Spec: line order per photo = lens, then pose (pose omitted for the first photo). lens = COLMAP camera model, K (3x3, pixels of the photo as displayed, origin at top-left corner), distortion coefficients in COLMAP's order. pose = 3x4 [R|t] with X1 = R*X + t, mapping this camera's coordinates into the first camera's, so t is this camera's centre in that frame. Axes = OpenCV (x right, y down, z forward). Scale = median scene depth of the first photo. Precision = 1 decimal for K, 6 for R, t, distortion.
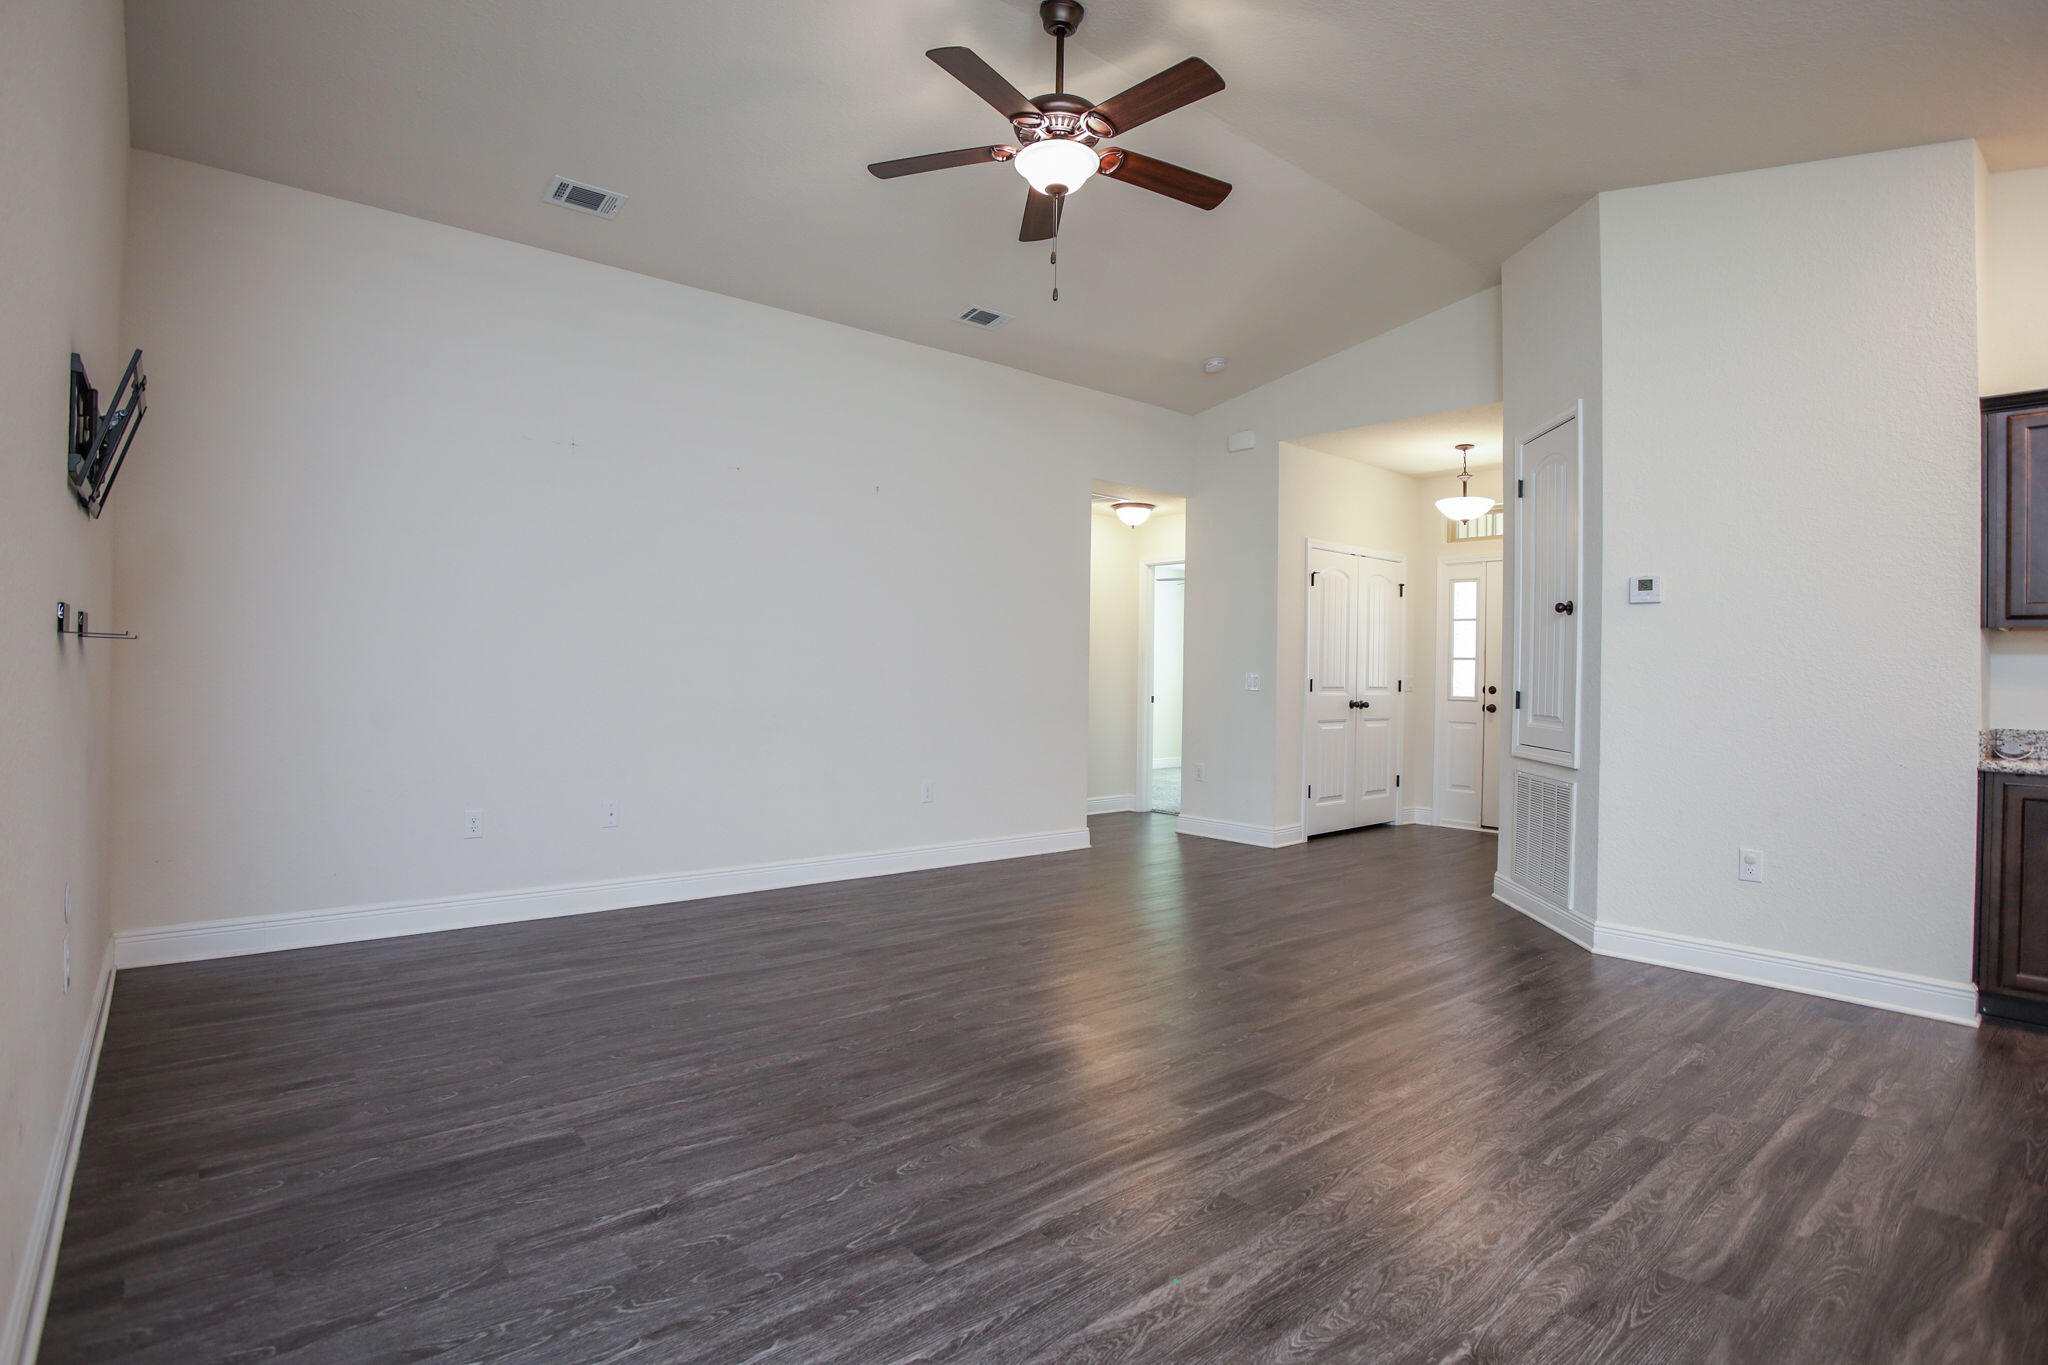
lens RADIAL K [[1034.4, 0, 1017.5], [0, 1034.4, 677.0], [0, 0, 1]] dist [-0.100190, 0.043227]
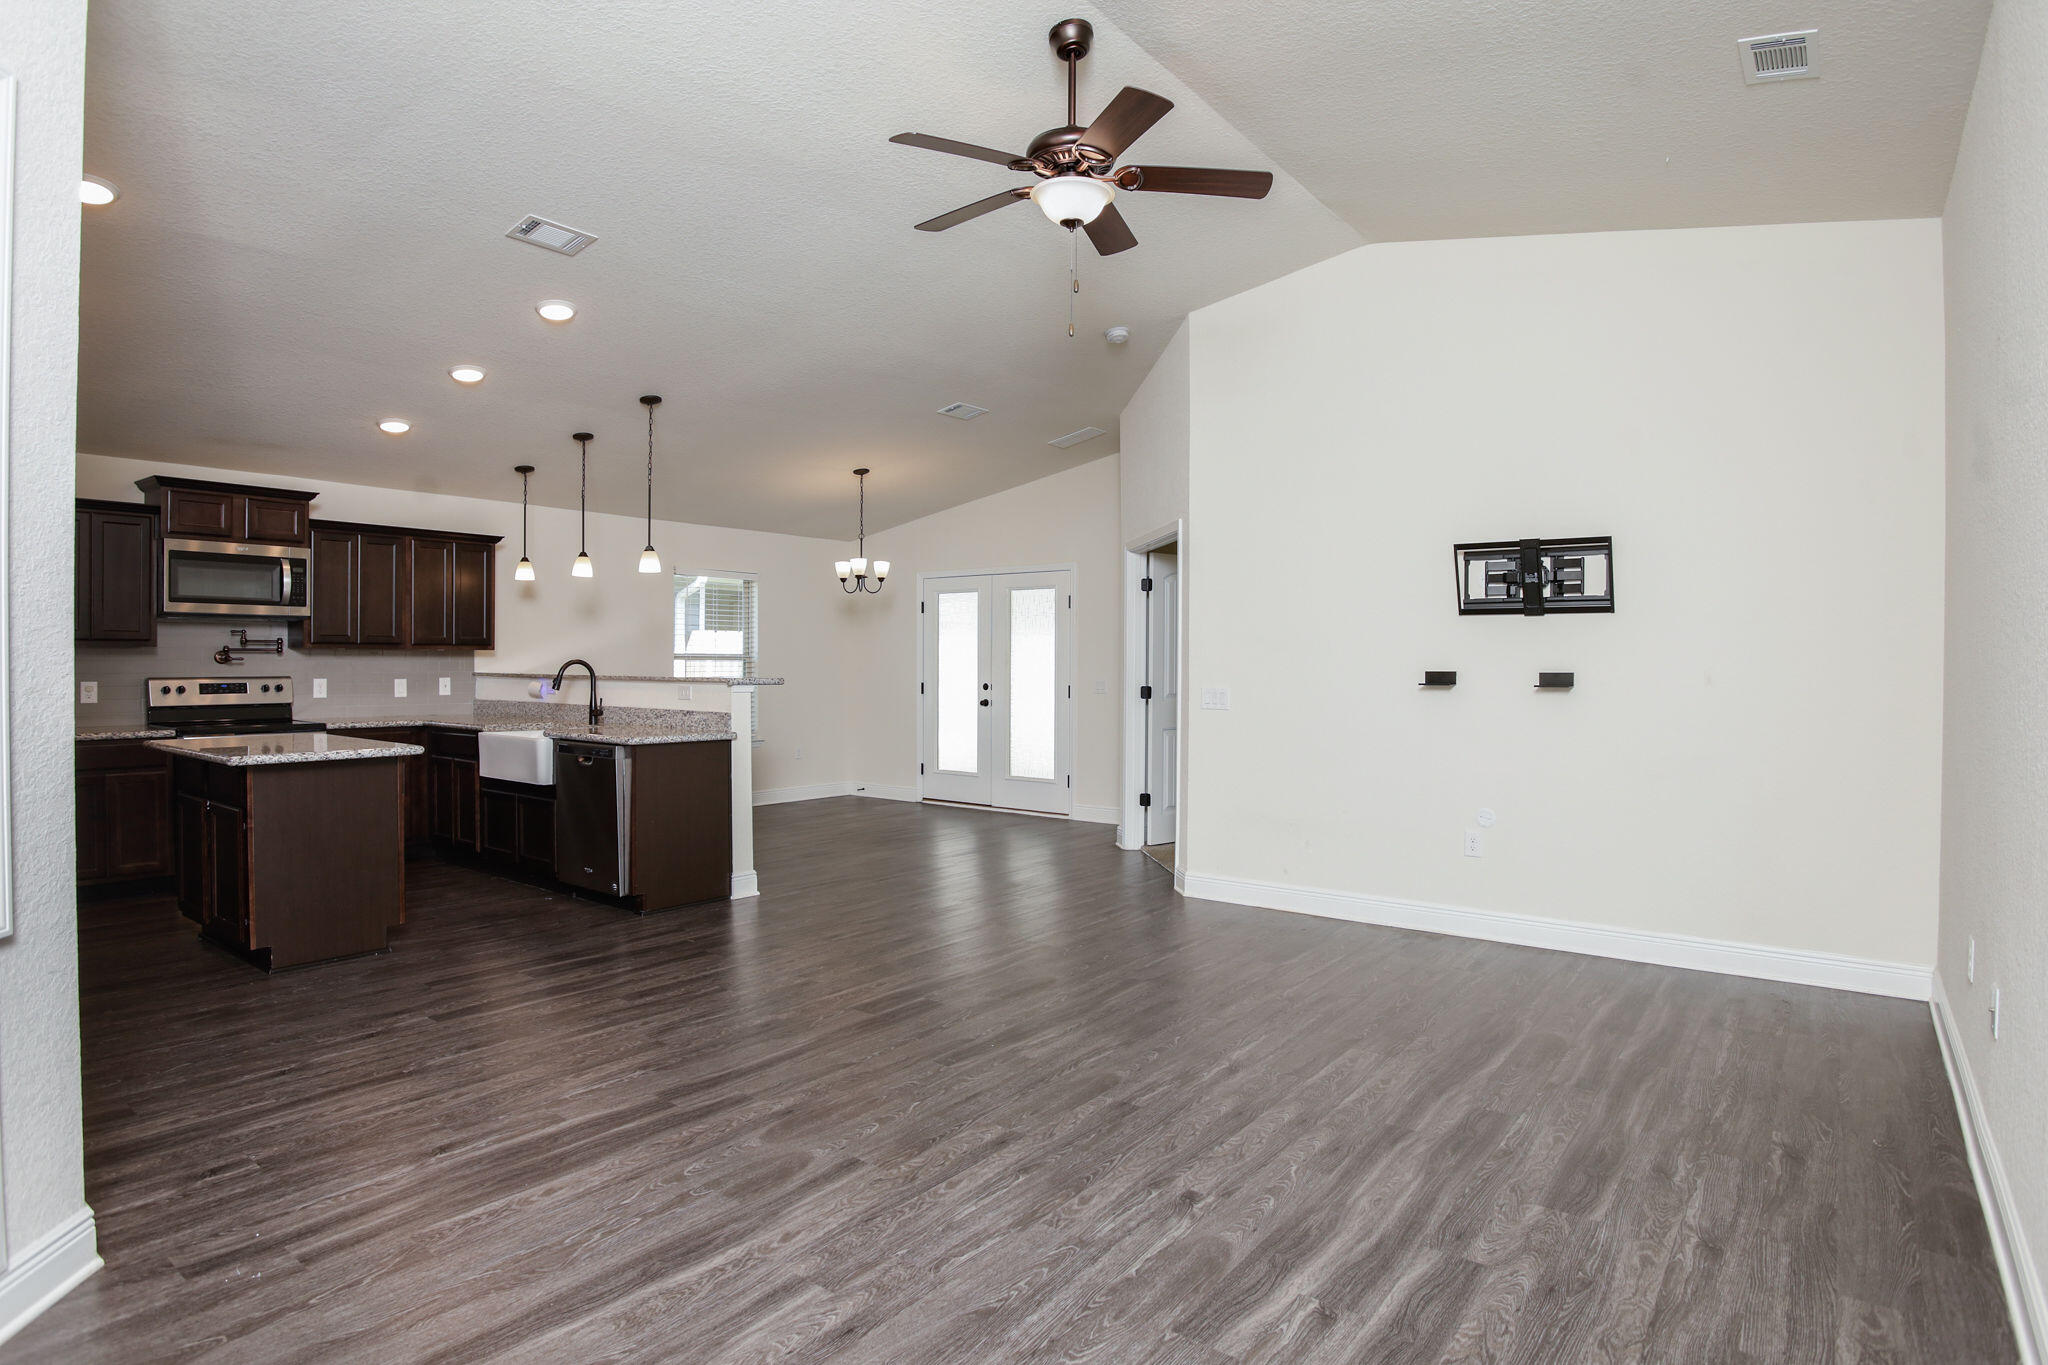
lens RADIAL K [[1096.9, 0, 1016.6], [0, 1096.9, 669.4], [0, 0, 1]] dist [-0.091235, 0.058910]
pose [[-0.977929, -0.021884, -0.207787, 0.309184], [-0.024703, 0.999635, 0.010983, -0.052942], [0.207470, 0.015873, -0.978113, 2.056695]]
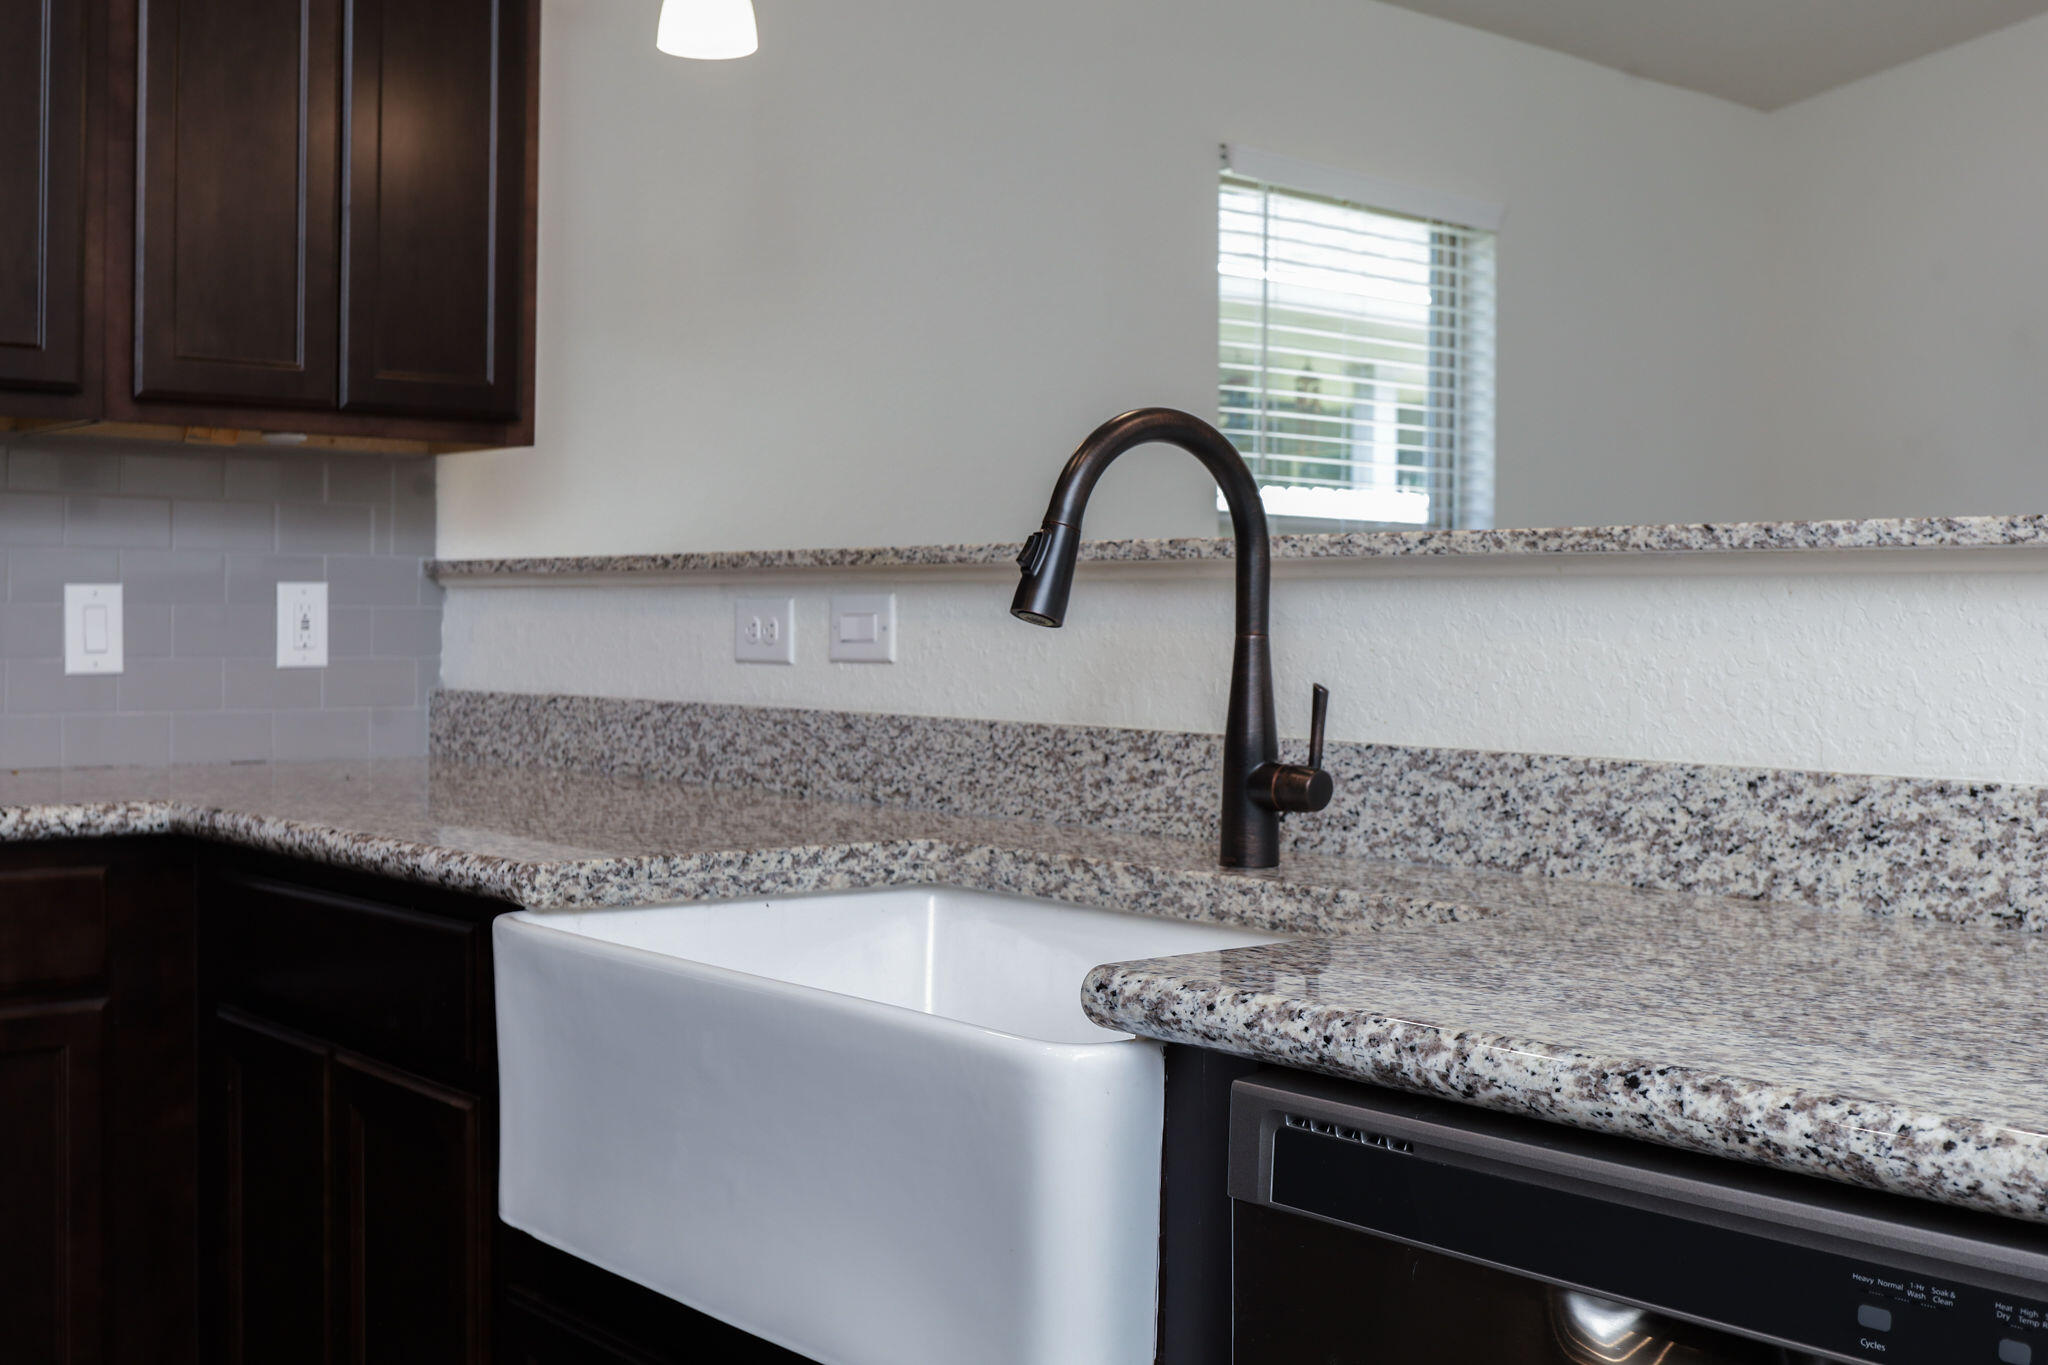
lens RADIAL K [[2302.6, 0, 1024.0], [0, 2302.6, 682.5], [0, 0, 1]] dist [-0.016189, -0.009641]
pose [[-0.999481, -0.031389, -0.007279, 0.715593], [-0.031627, 0.998878, 0.035251, 0.019109], [0.006165, 0.035463, -0.999352, 0.573528]]
